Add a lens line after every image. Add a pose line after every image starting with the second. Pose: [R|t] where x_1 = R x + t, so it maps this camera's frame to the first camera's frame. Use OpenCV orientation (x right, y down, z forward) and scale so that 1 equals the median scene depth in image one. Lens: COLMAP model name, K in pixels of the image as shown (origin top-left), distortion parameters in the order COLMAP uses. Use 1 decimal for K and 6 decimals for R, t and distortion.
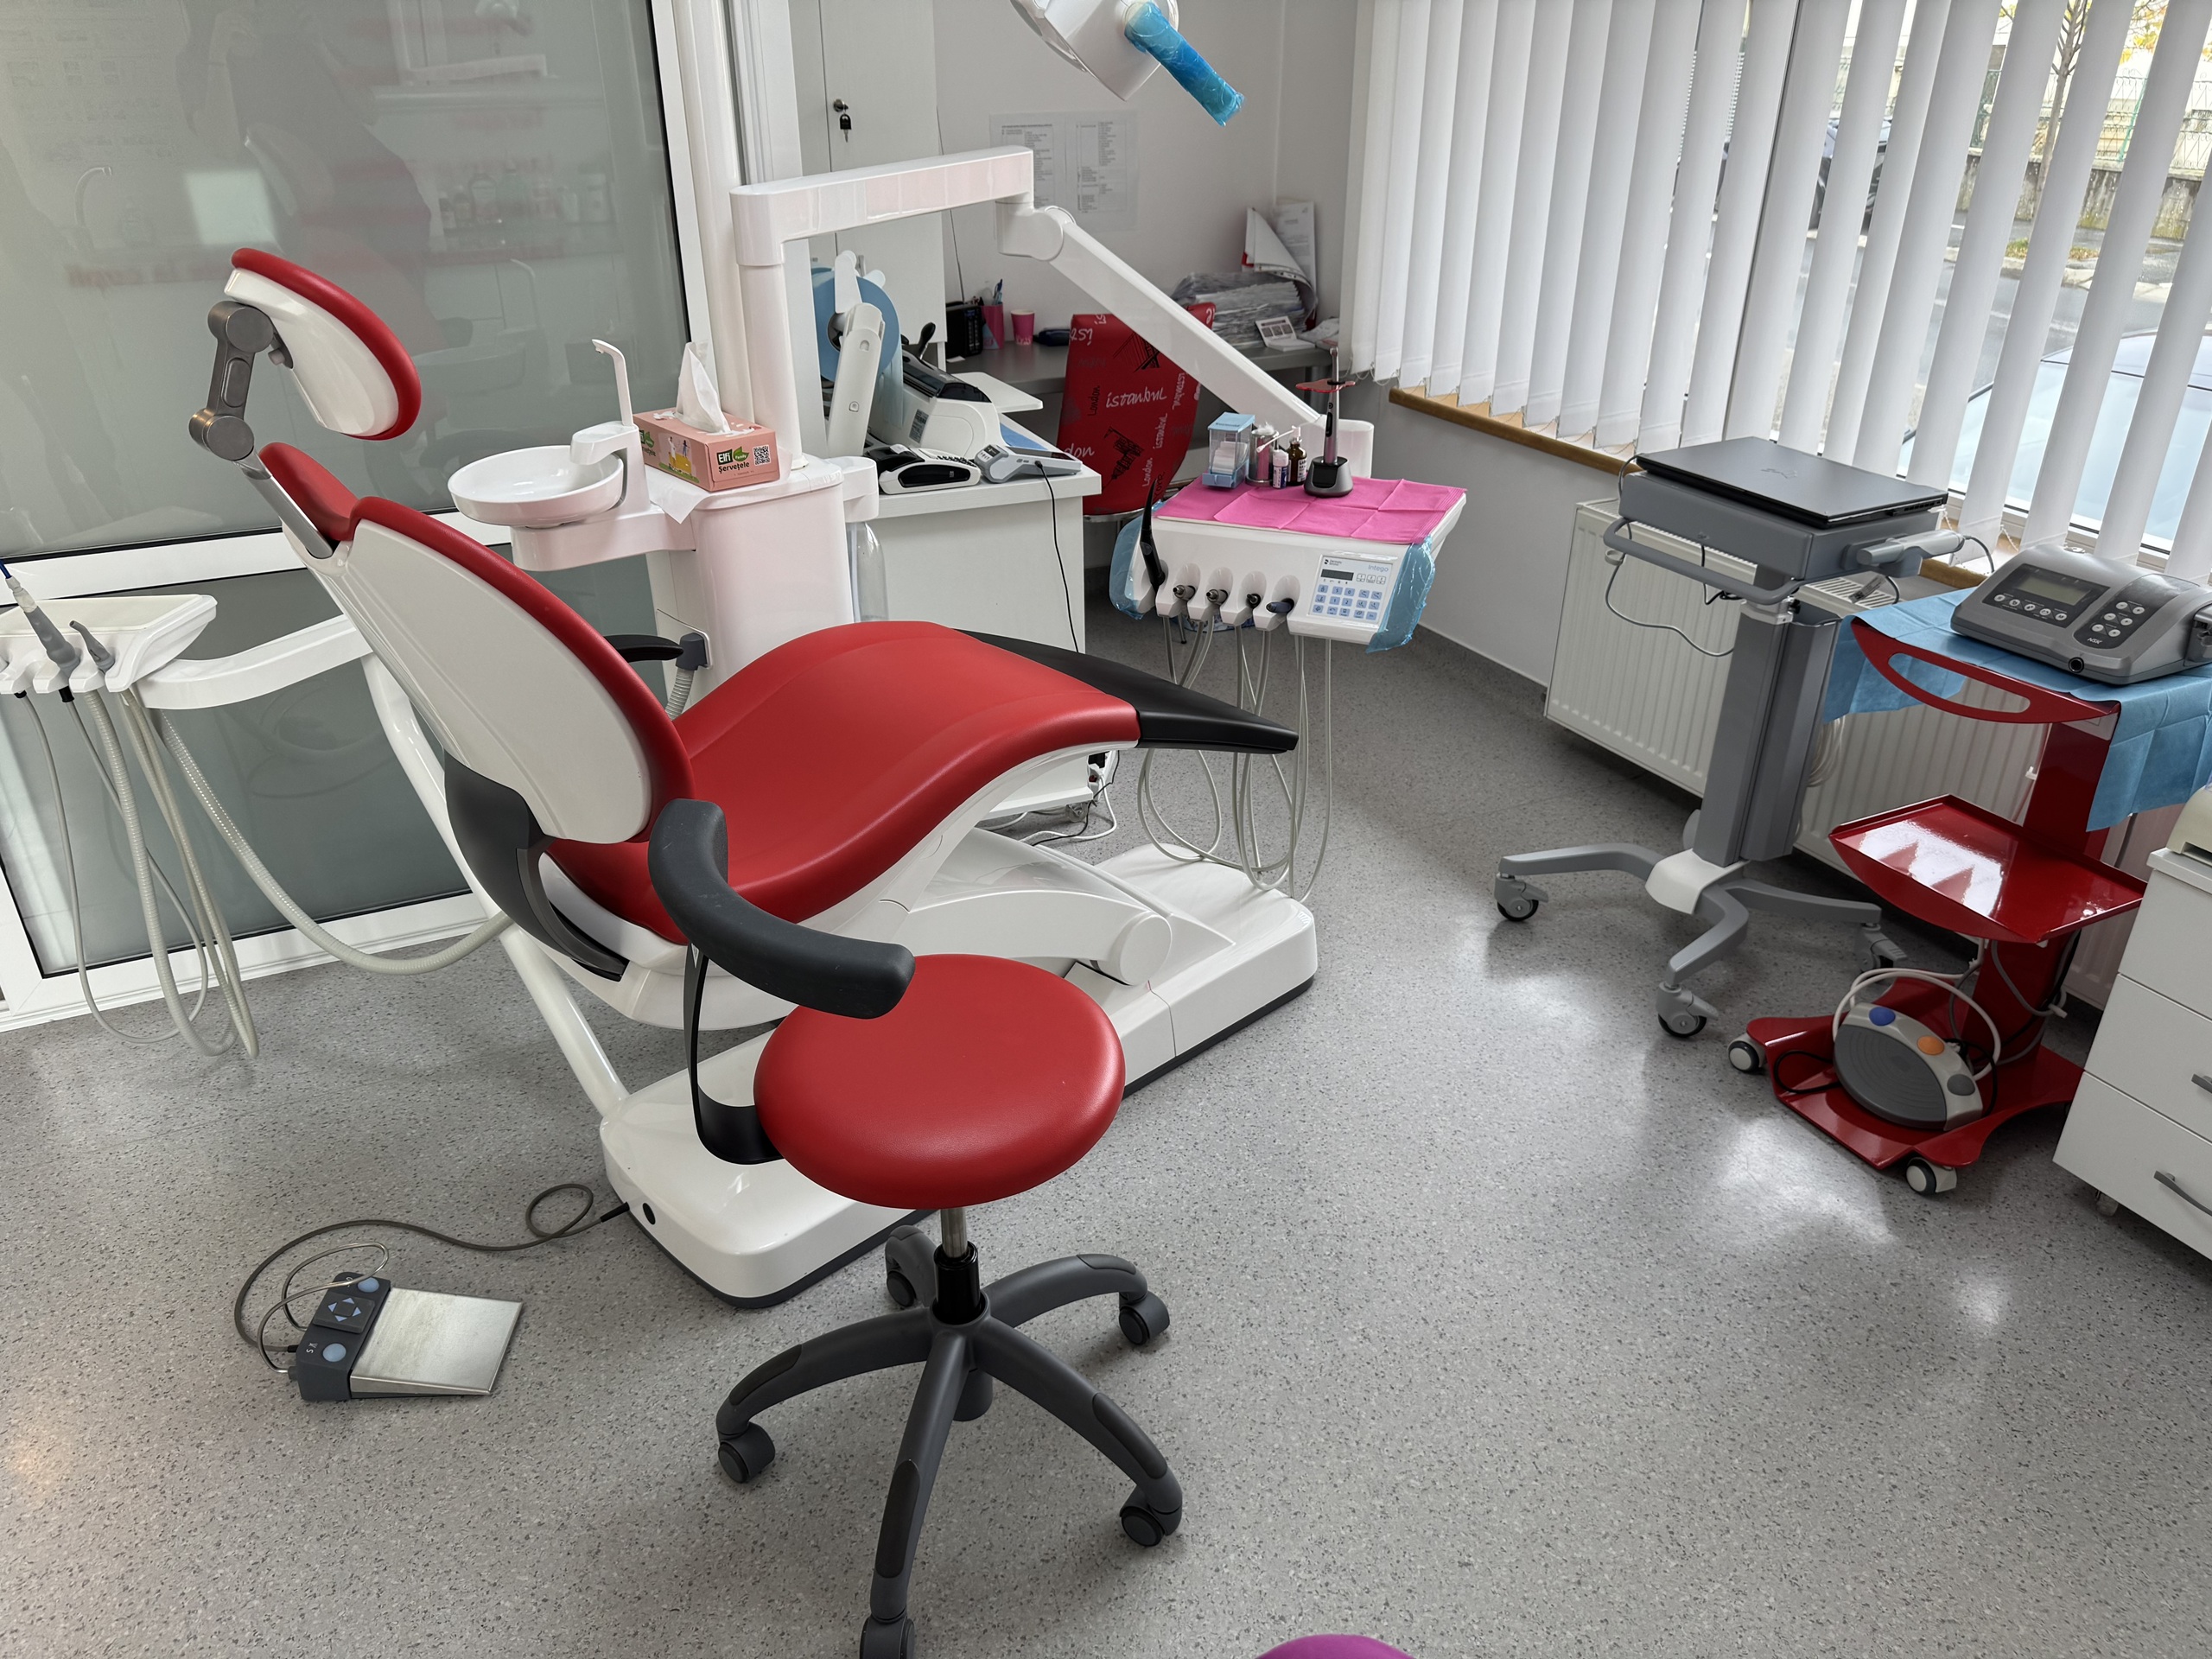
lens RADIAL K [[1569.7, 0, 1114.4], [0, 1569.7, 852.0], [0, 0, 1]] dist [0.040162, -0.057248]
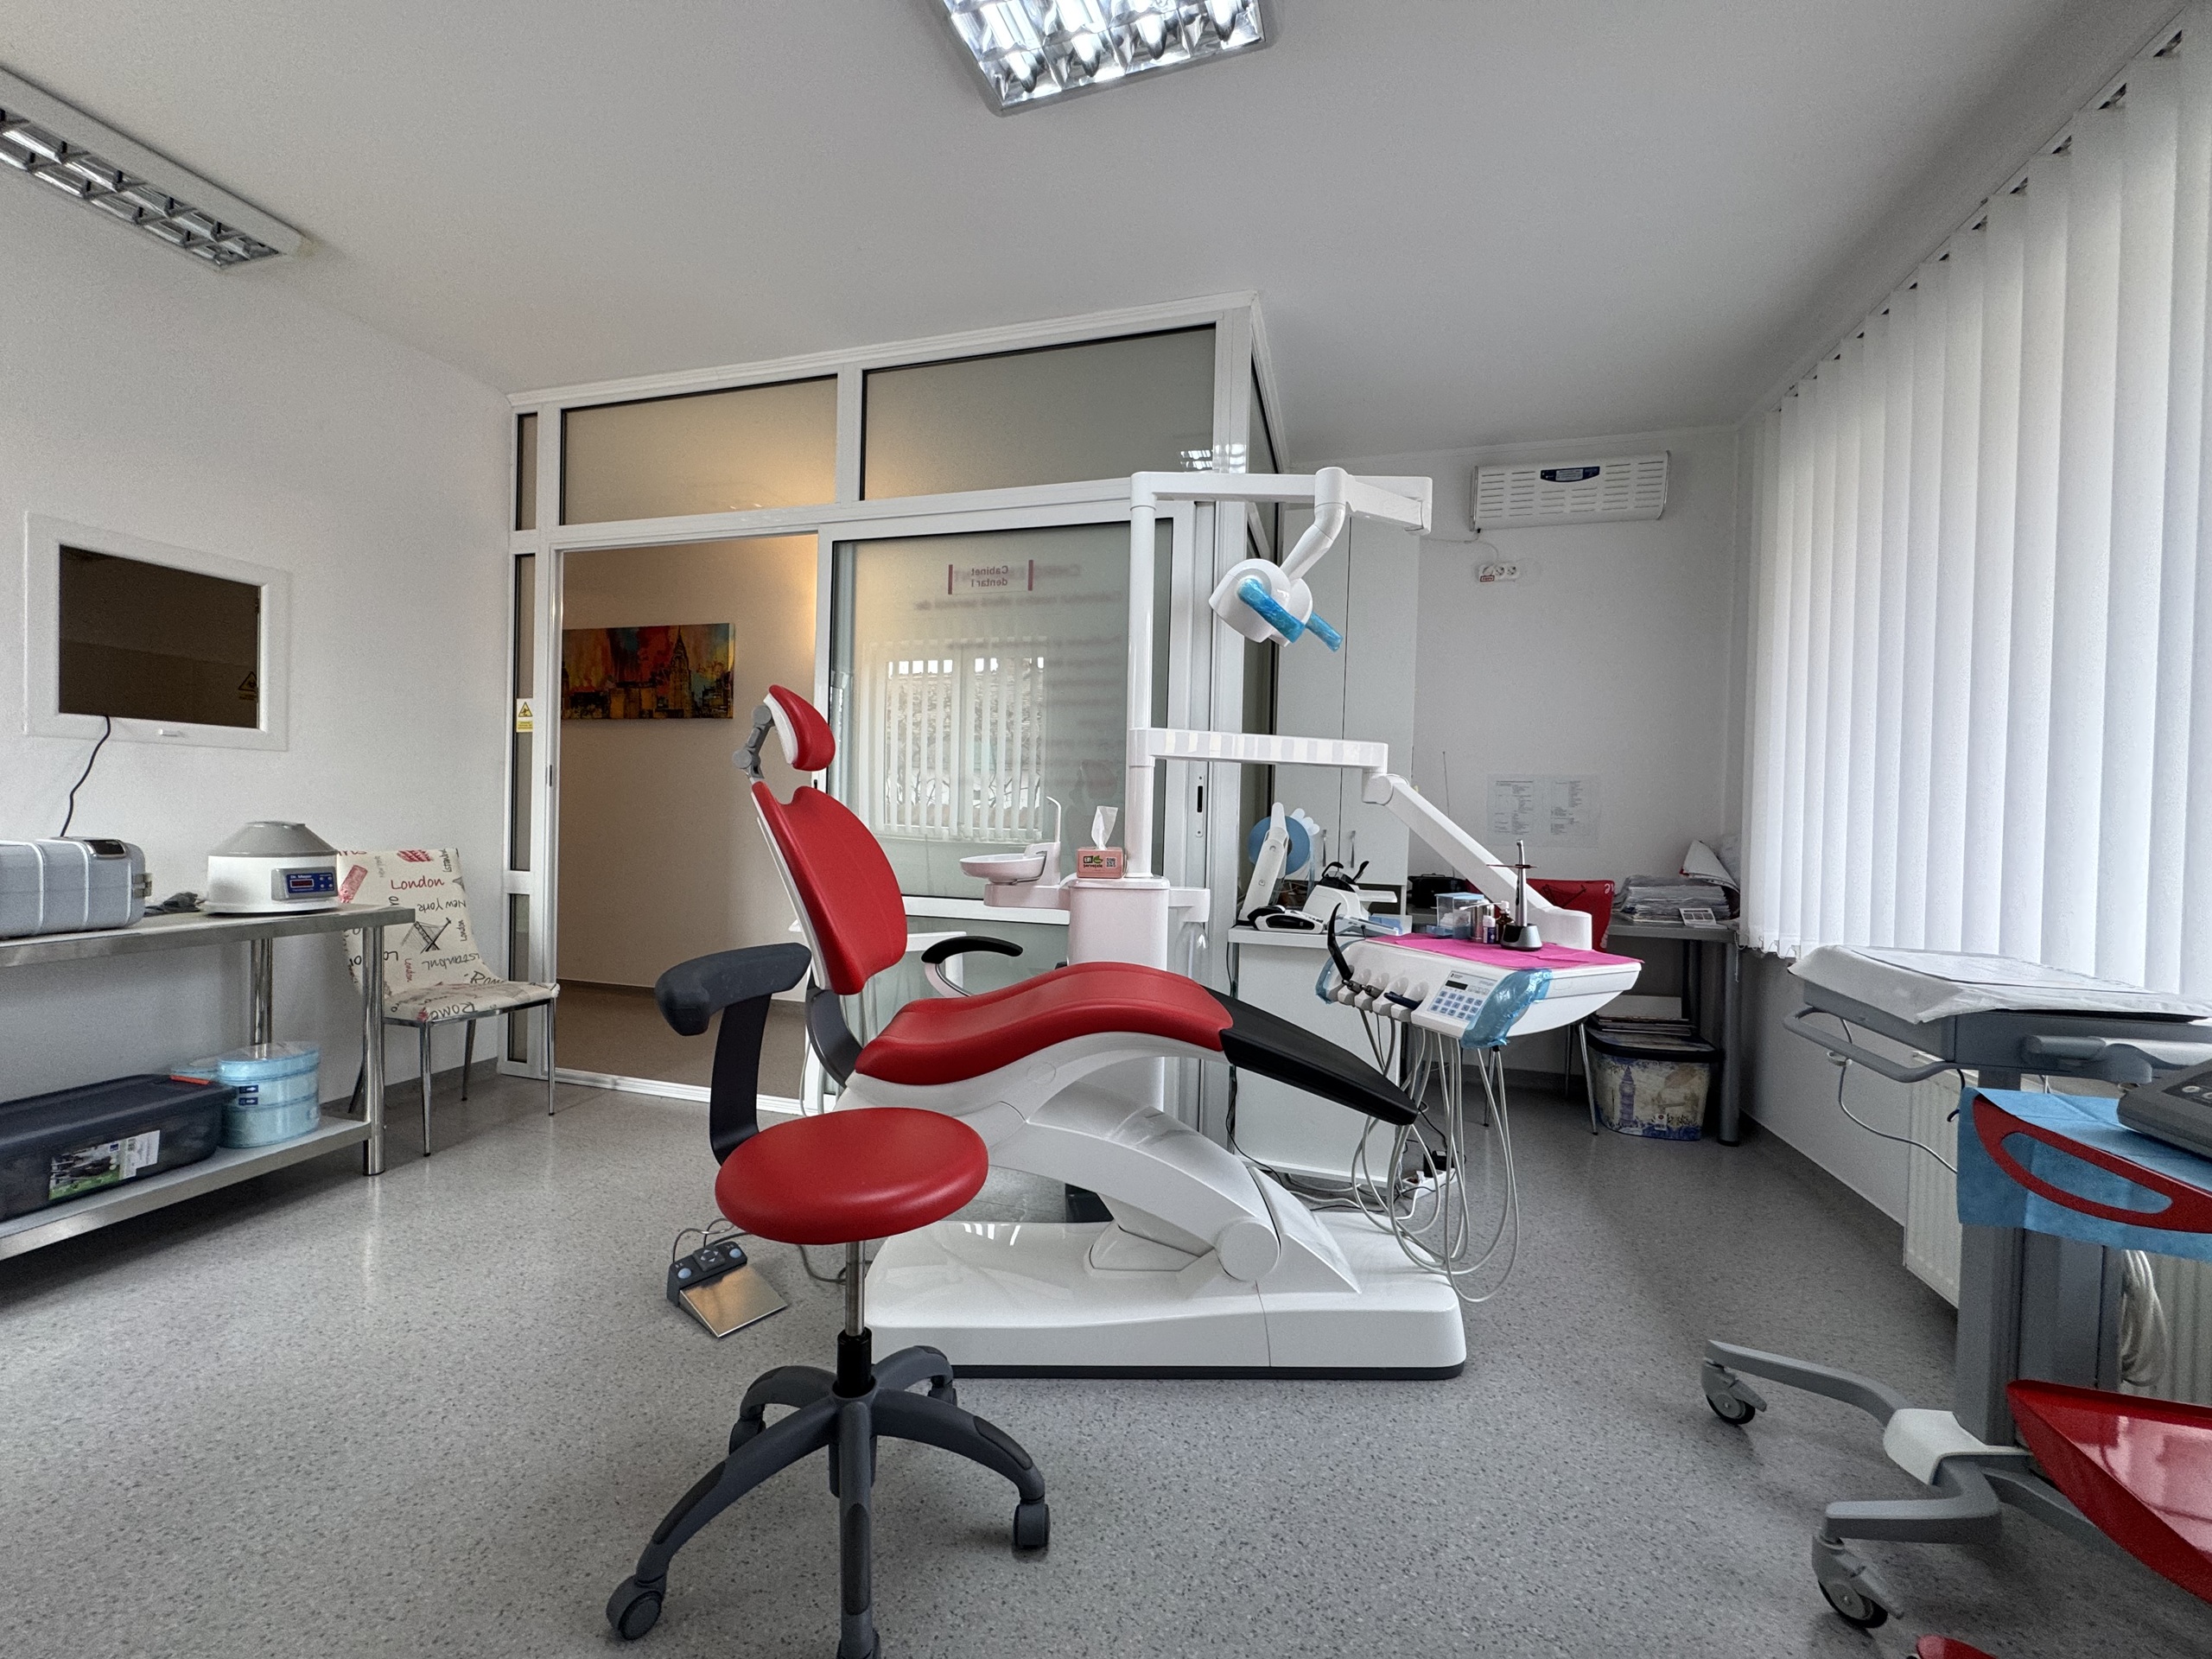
lens RADIAL K [[886.5, 0, 1099.0], [0, 886.5, 829.9], [0, 0, 1]] dist [0.001508, 0.000399]
pose [[0.750319, 0.038602, -0.659948, 0.348916], [-0.336840, 0.881307, -0.331415, 0.039468], [0.568824, 0.470964, 0.674264, 0.274691]]
